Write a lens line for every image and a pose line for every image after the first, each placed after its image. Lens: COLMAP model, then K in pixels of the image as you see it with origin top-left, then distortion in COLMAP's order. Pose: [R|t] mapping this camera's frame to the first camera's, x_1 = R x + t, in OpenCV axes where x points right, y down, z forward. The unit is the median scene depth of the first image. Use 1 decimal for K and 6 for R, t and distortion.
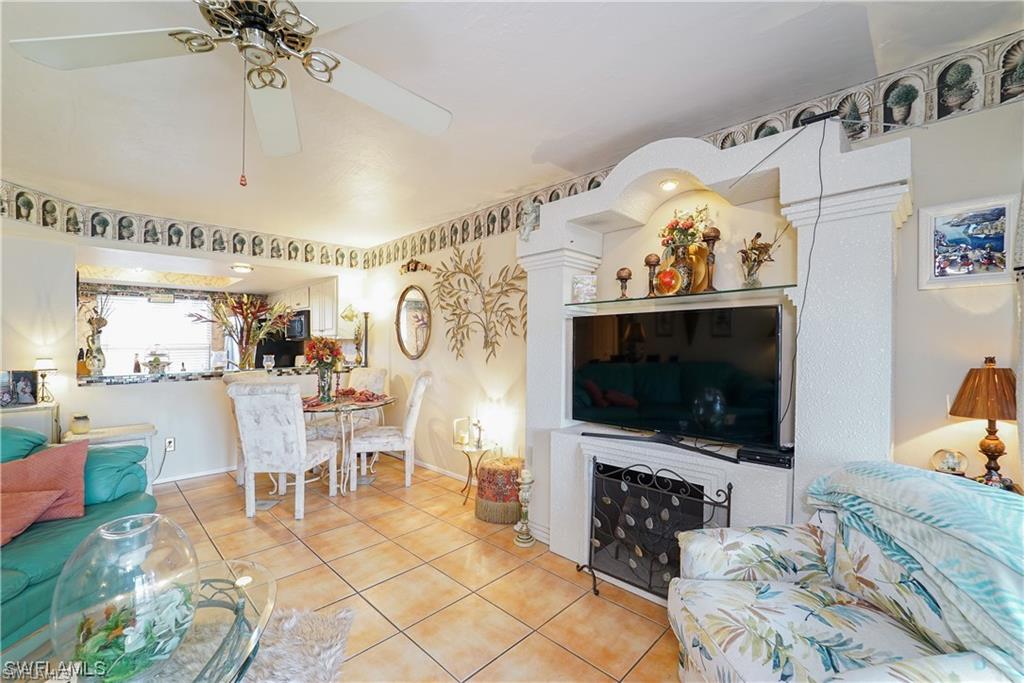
lens RADIAL K [[425.9, 0, 512.1], [0, 425.9, 349.5], [0, 0, 1]] dist [-0.024001, 0.001428]
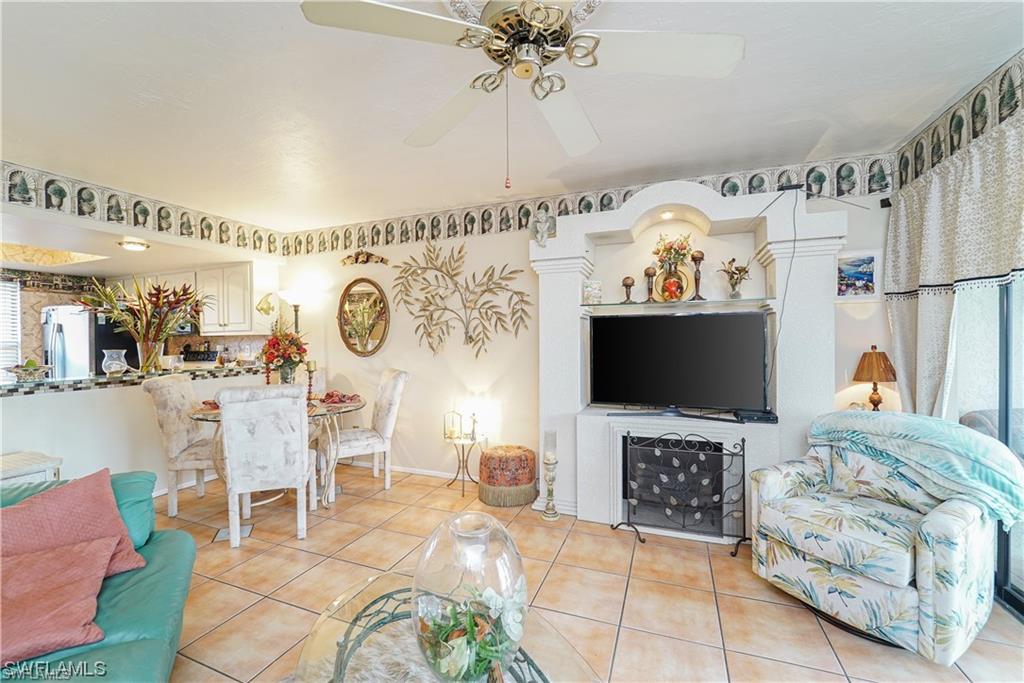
lens RADIAL K [[425.9, 0, 510.3], [0, 425.9, 341.1], [0, 0, 1]] dist [-0.024001, 0.001428]
pose [[0.917993, -0.005790, 0.396554, -0.463890], [0.010045, 0.999912, -0.008653, 0.000434], [-0.396470, 0.011926, 0.917970, 0.012346]]
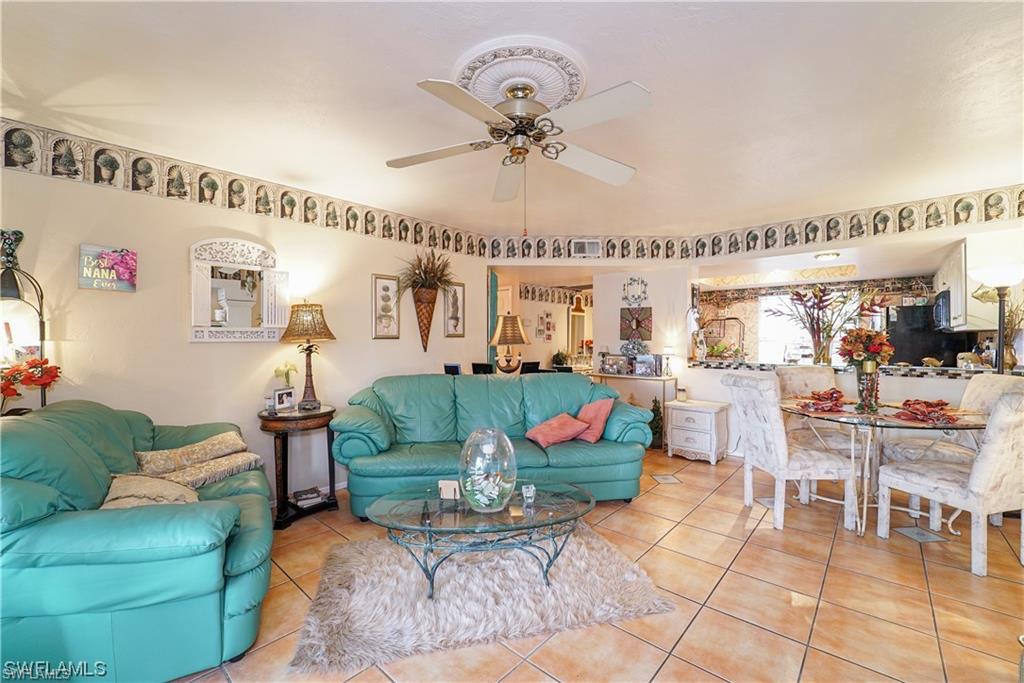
lens RADIAL K [[425.9, 0, 502.5], [0, 425.9, 326.8], [0, 0, 1]] dist [-0.024001, 0.001428]
pose [[0.029700, -0.020531, -0.999348, 0.412700], [-0.010125, 0.999732, -0.020840, -0.013334], [0.999508, 0.010738, 0.029484, 0.377598]]
